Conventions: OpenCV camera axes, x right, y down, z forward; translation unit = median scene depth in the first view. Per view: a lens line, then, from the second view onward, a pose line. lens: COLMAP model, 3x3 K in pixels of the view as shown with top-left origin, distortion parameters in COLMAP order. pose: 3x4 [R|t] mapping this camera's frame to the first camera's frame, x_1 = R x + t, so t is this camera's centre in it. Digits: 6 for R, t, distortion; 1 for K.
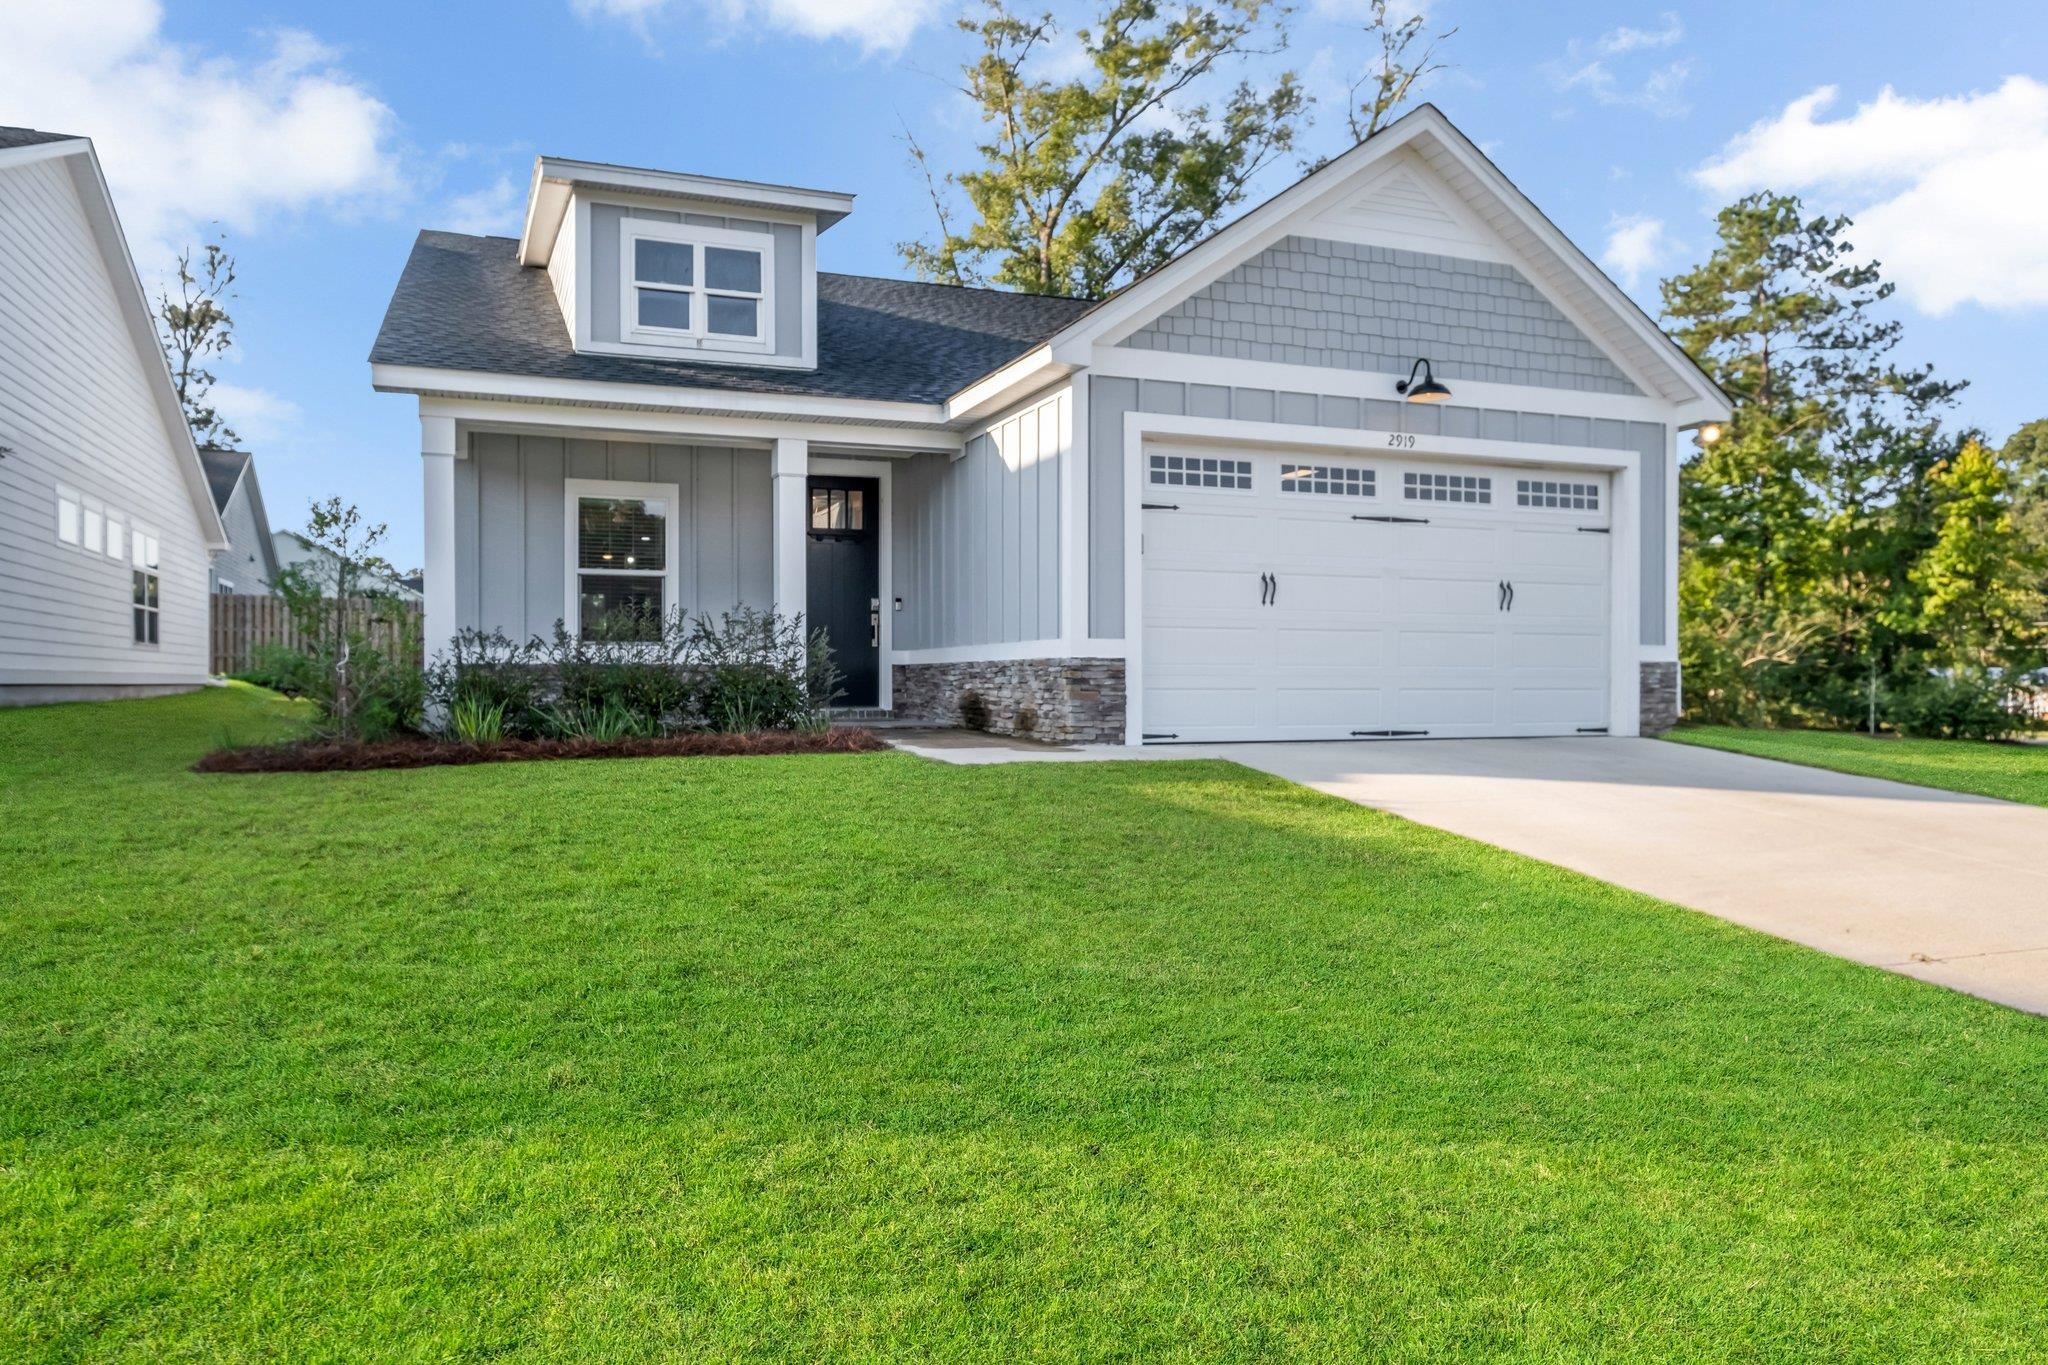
lens RADIAL K [[1365.9, 0, 1022.8], [0, 1365.9, 675.0], [0, 0, 1]] dist [0.003604, 0.004252]
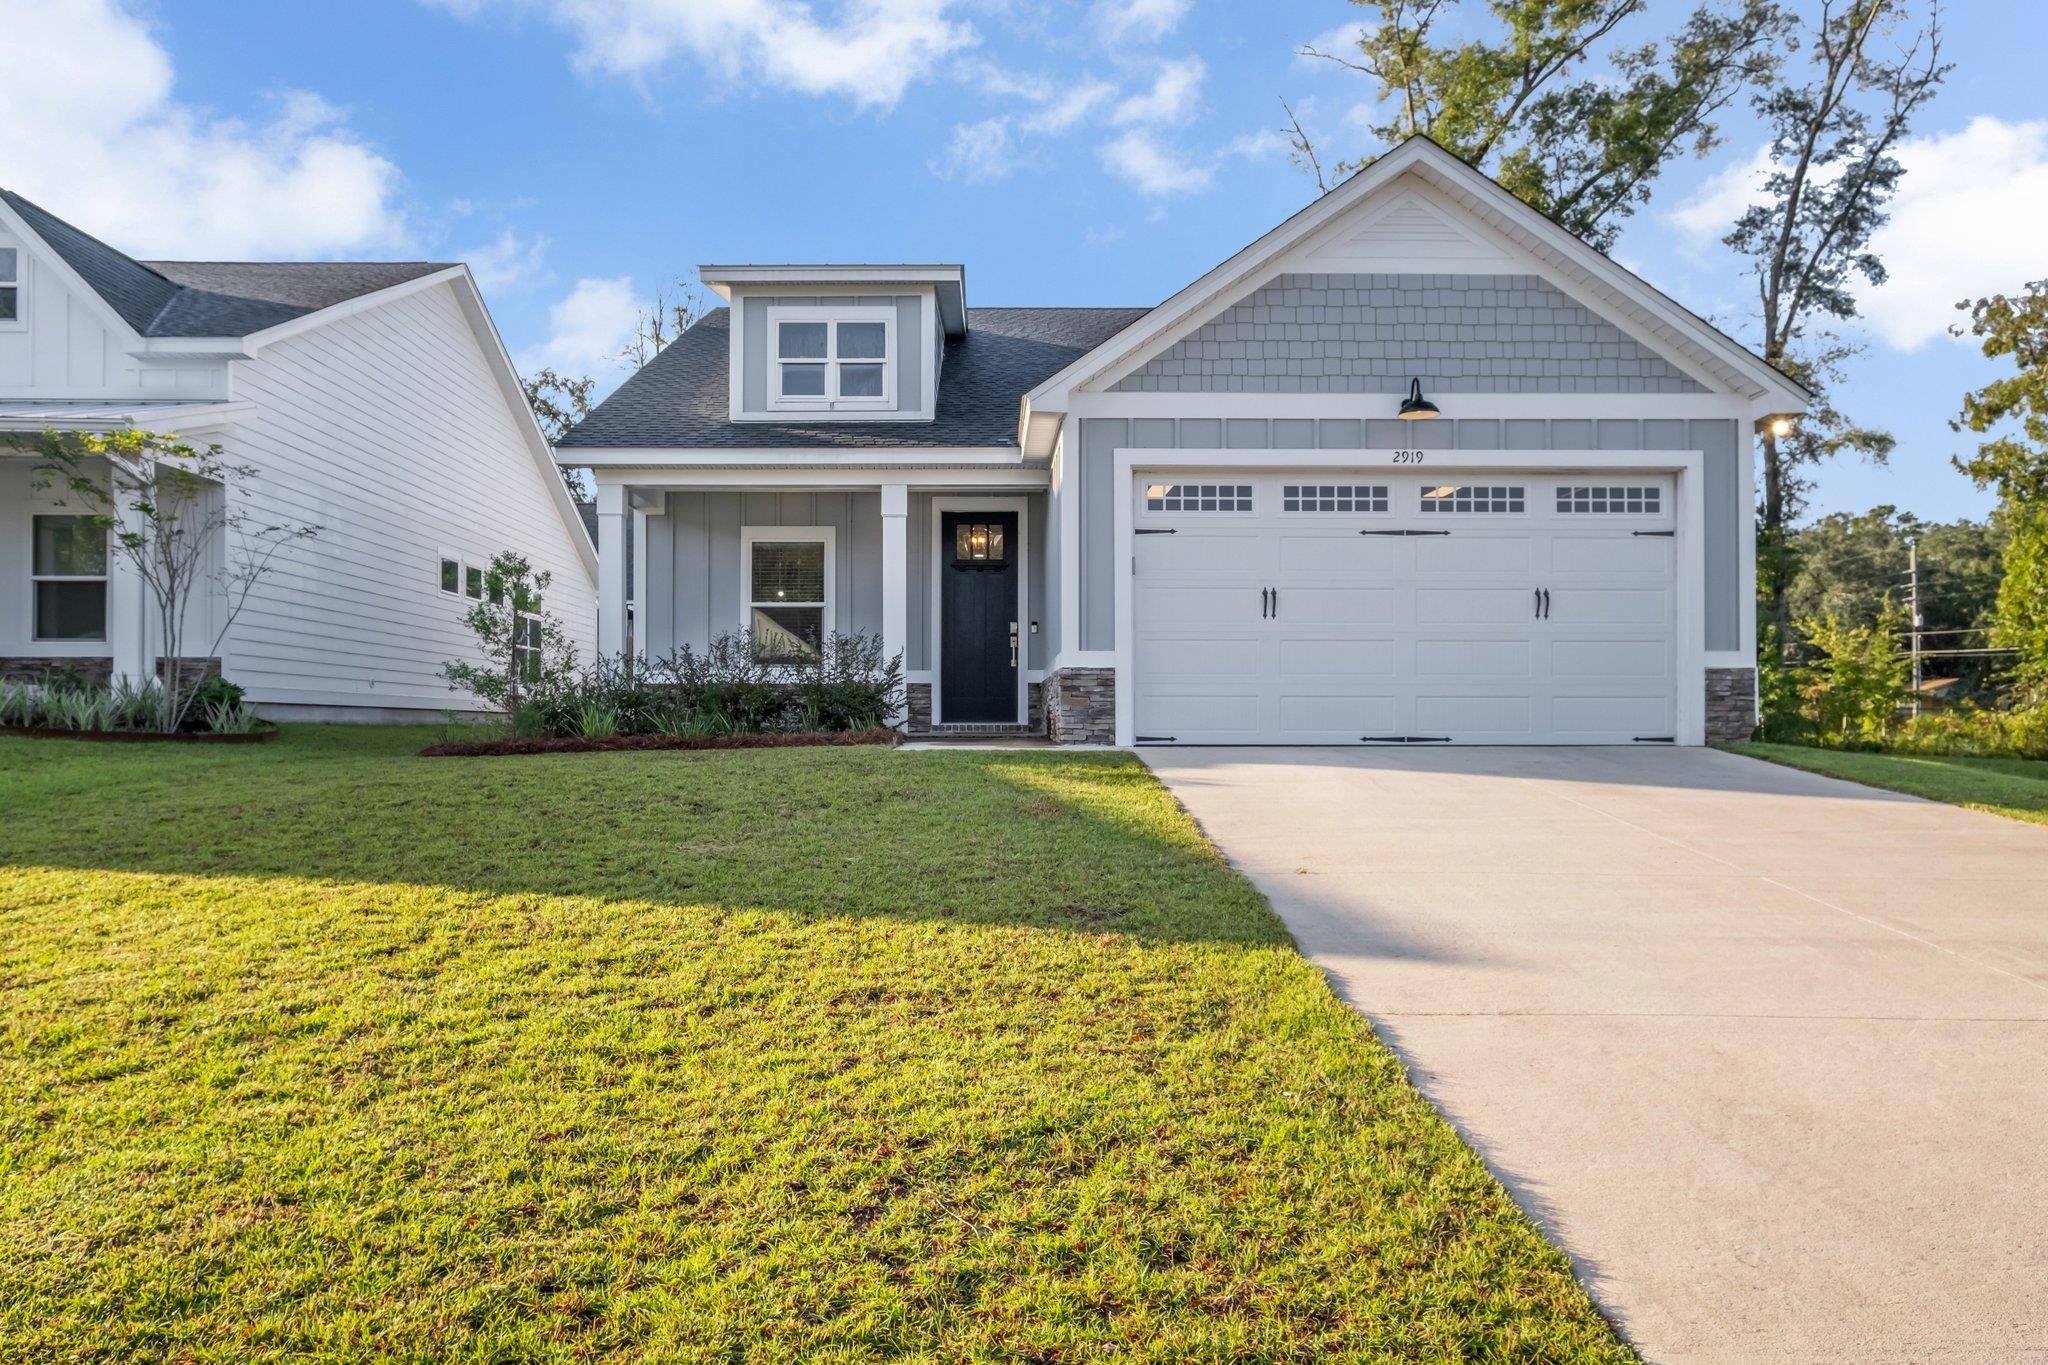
lens RADIAL K [[1565.2, 0, 1023.4], [0, 1565.2, 694.8], [0, 0, 1]] dist [-0.002736, -0.004414]
pose [[0.940371, -0.007826, -0.340061, 0.372540], [0.002128, 0.999851, -0.017126, 0.026599], [0.340144, 0.015381, 0.940247, -0.196714]]
